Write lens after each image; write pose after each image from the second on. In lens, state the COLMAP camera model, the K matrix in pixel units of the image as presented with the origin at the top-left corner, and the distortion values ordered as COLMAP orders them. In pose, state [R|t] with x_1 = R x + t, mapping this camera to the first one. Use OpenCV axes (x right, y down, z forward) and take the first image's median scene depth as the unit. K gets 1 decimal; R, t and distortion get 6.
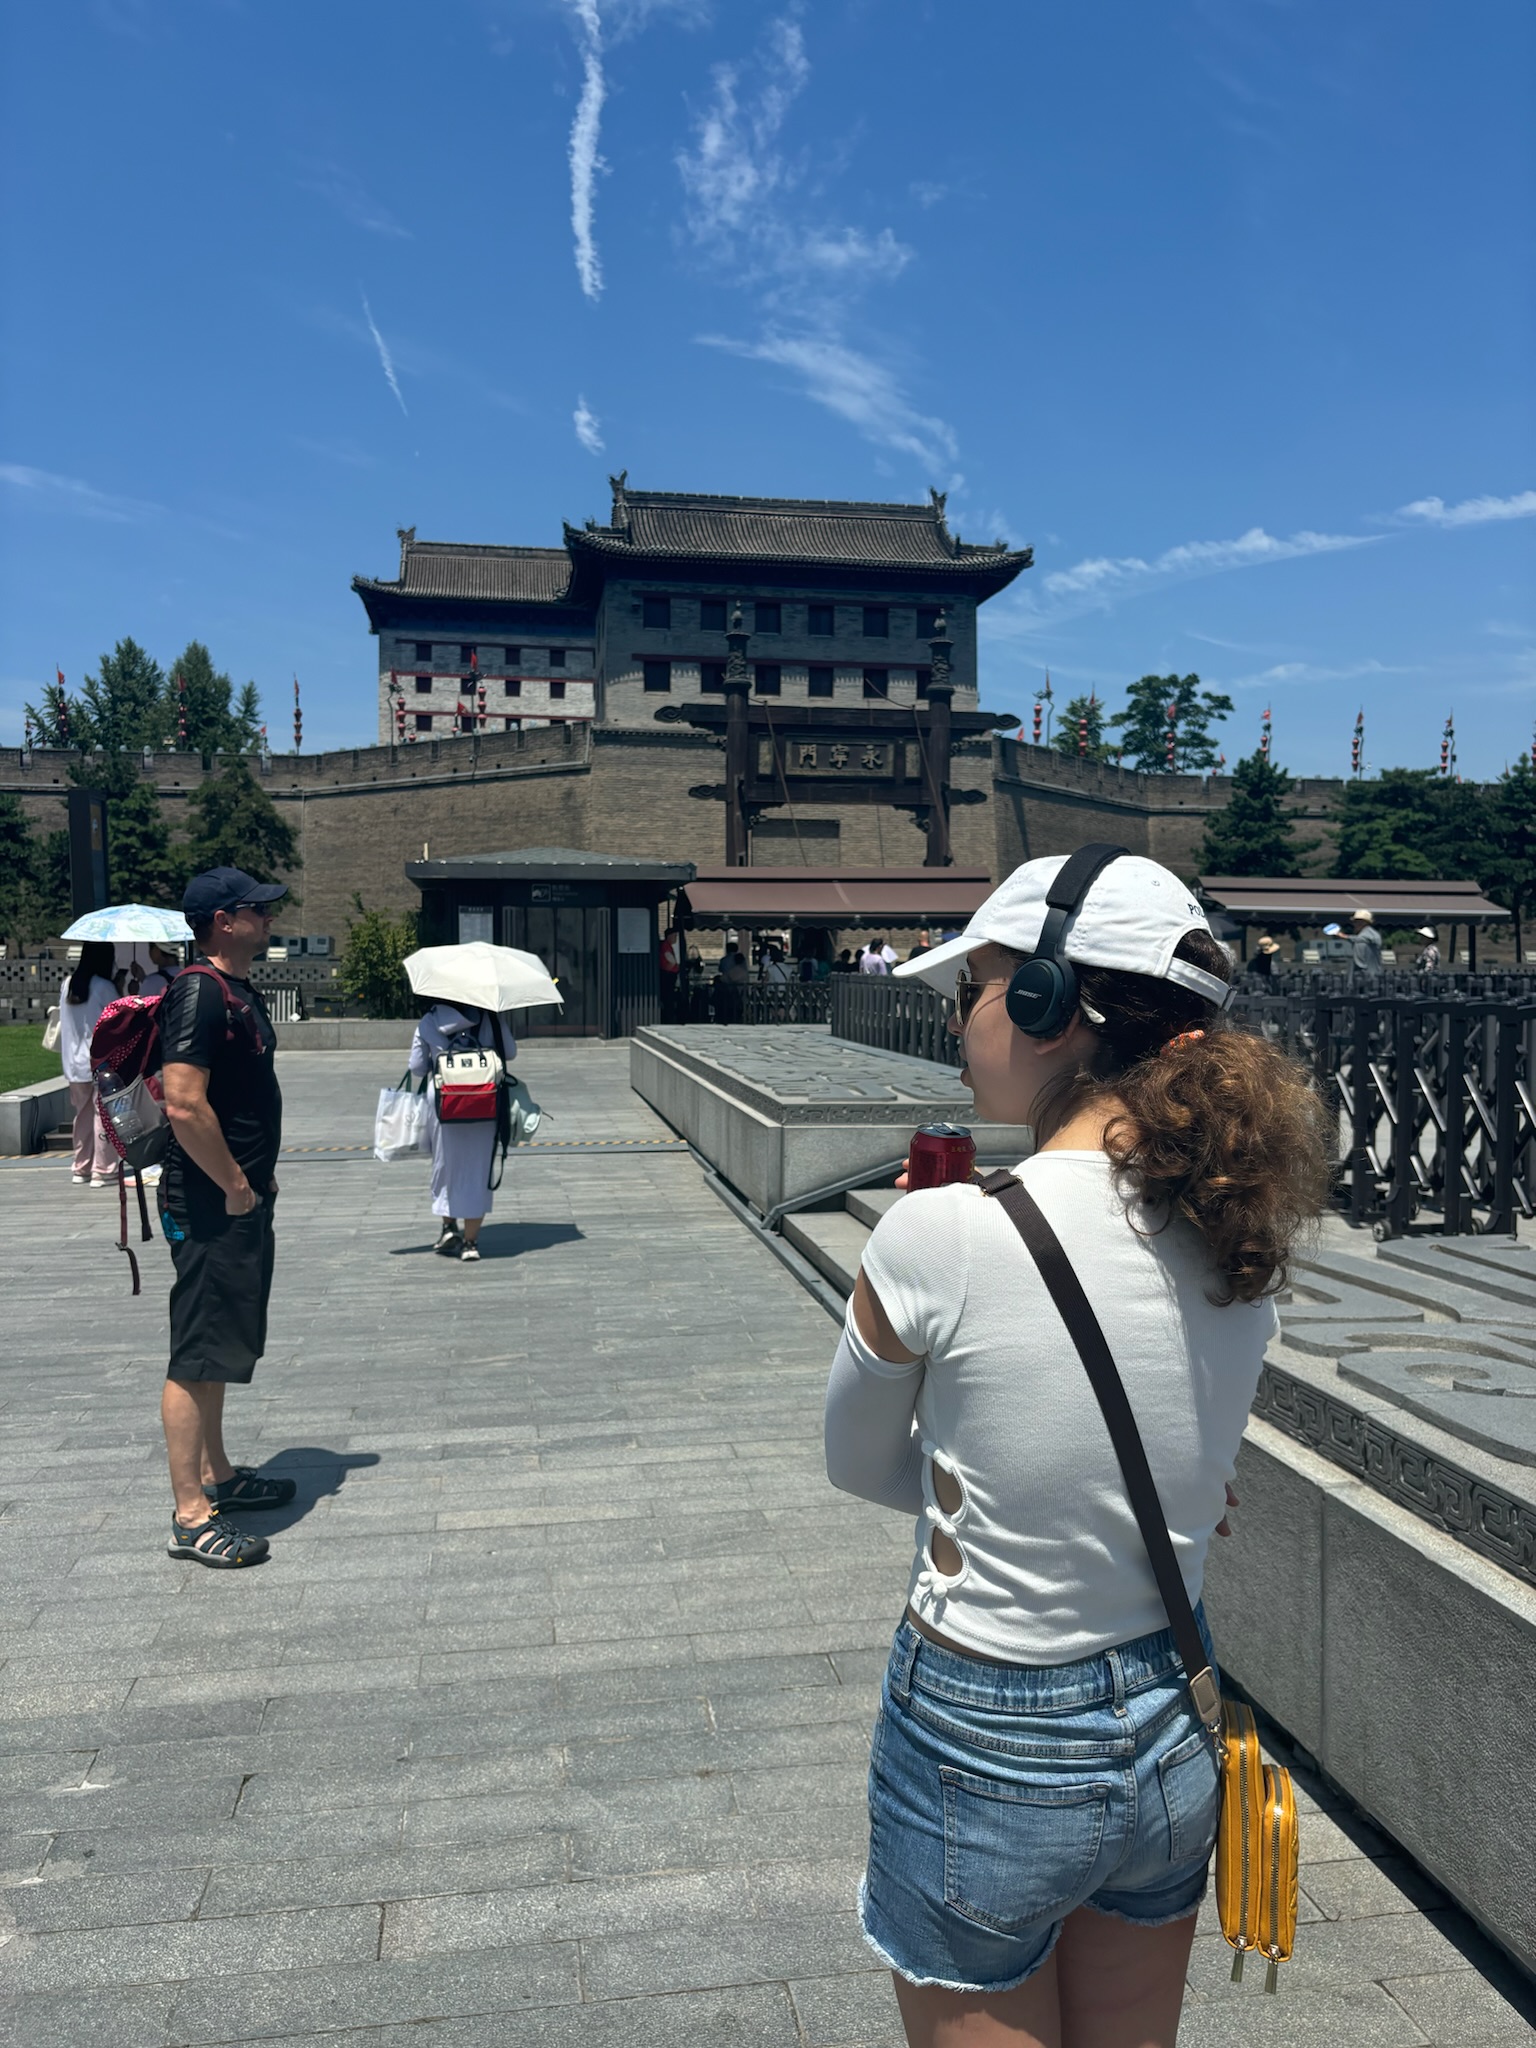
lens RADIAL K [[1567.0, 0, 763.9], [0, 1567.0, 1053.8], [0, 0, 1]] dist [0.037279, -0.028353]
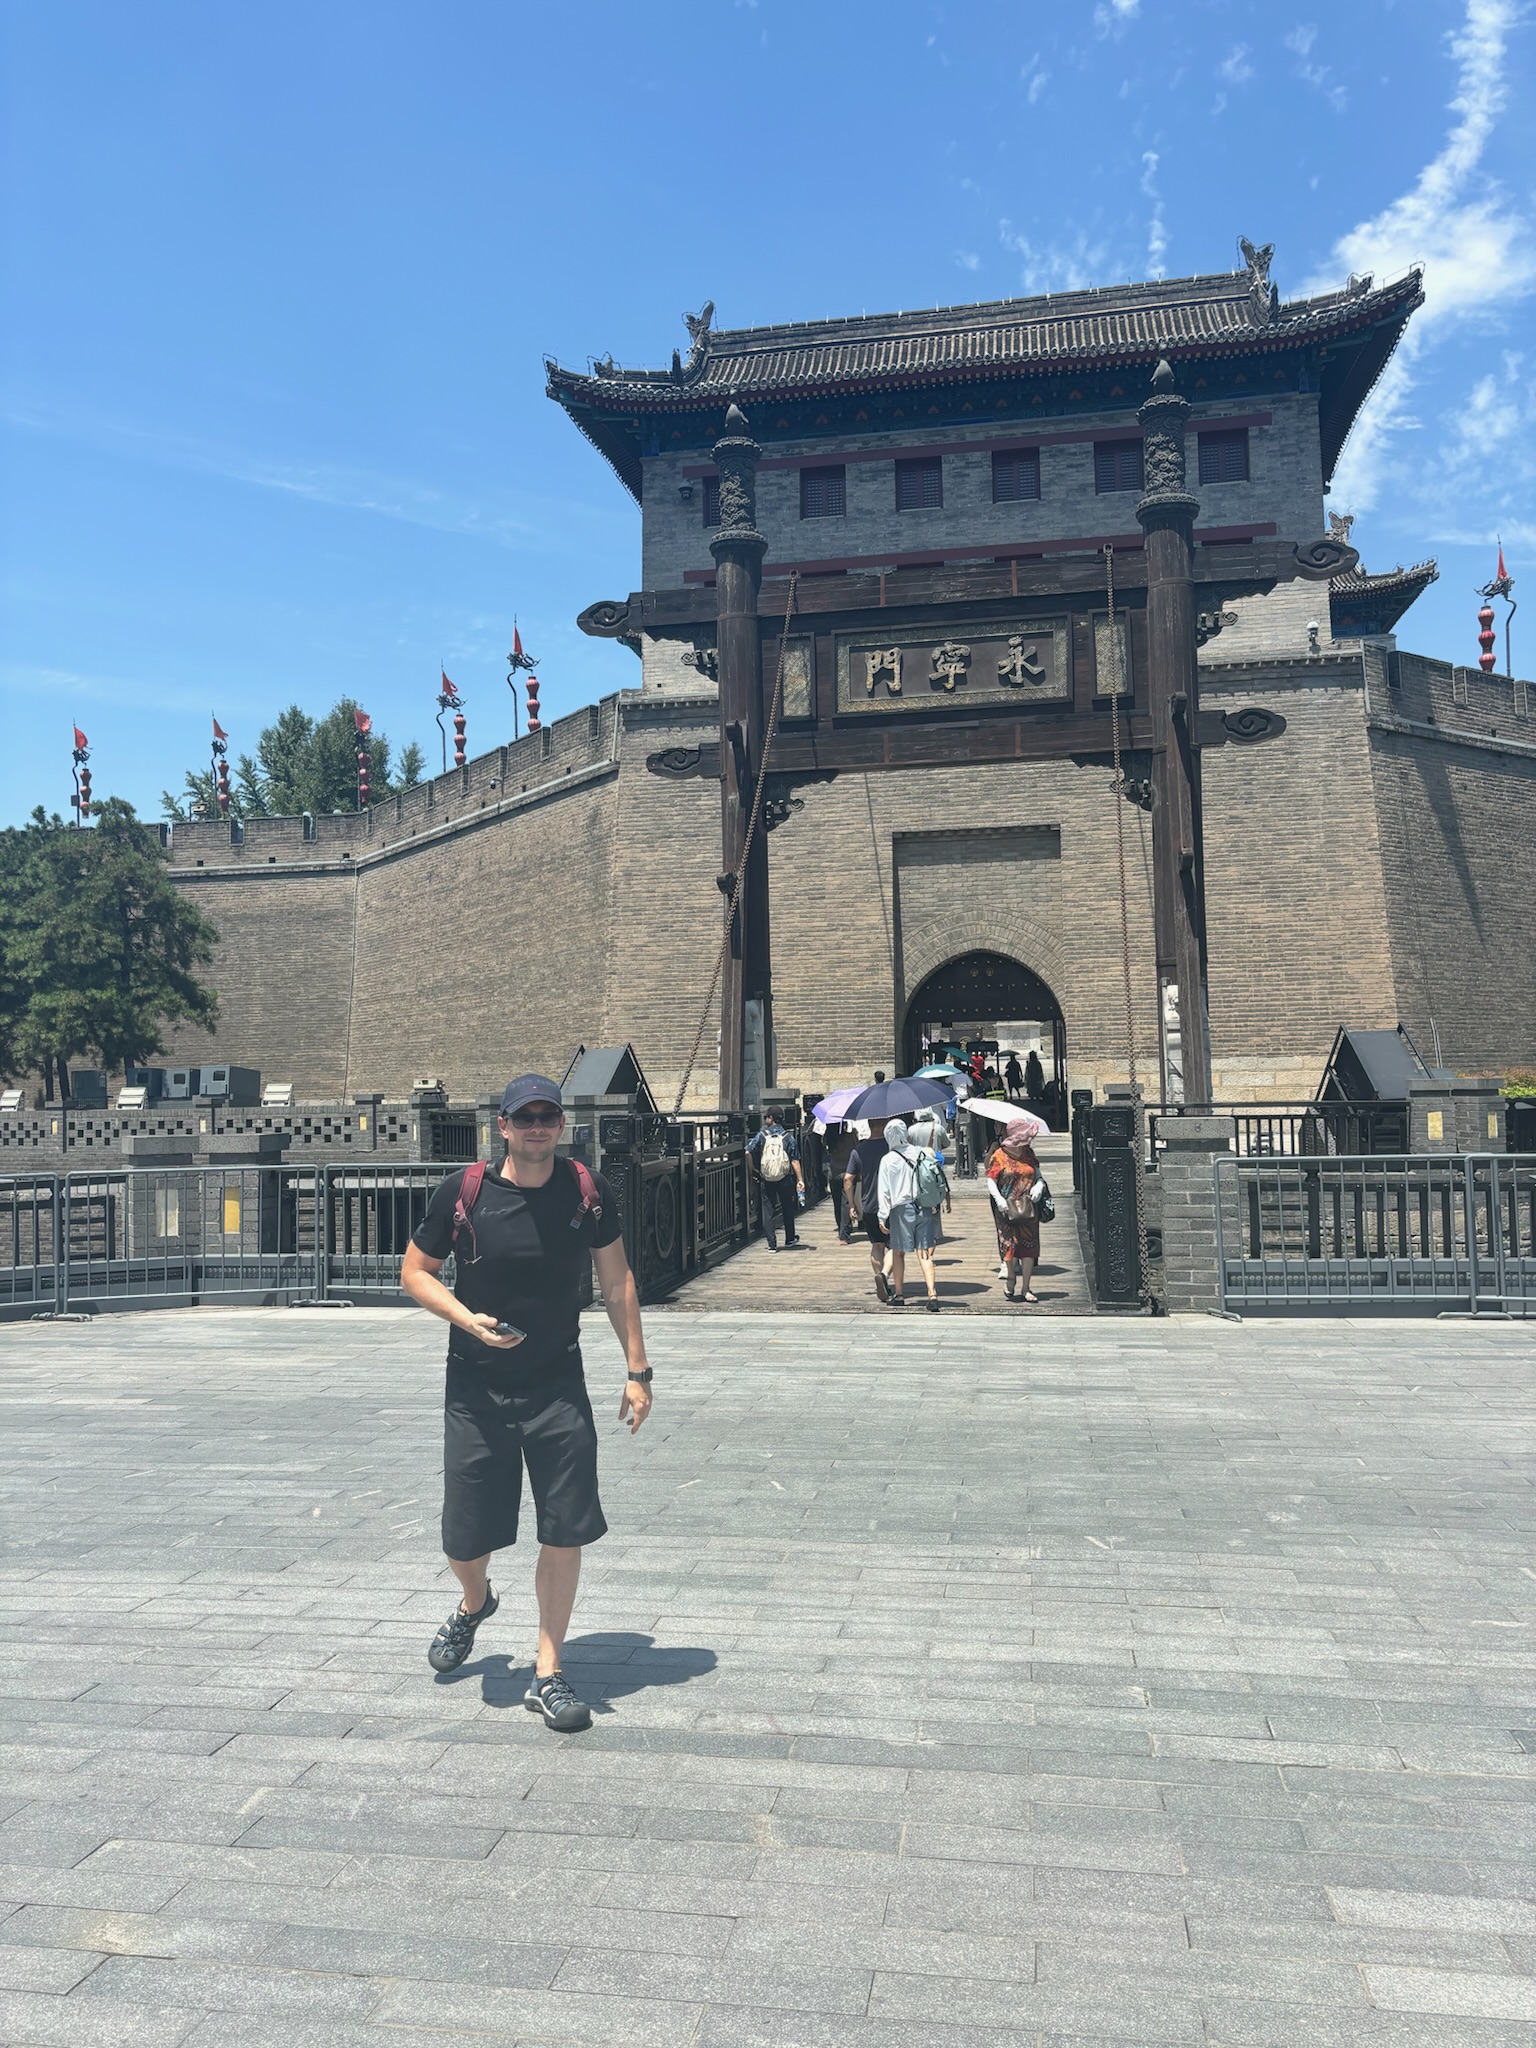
lens RADIAL K [[1567.0, 0, 753.2], [0, 1567.0, 1016.0], [0, 0, 1]] dist [0.037279, -0.028353]
pose [[0.940820, -0.038648, -0.336695, 0.129007], [0.005509, 0.995089, -0.098829, -0.030462], [0.338861, 0.091126, 0.936413, 0.462744]]
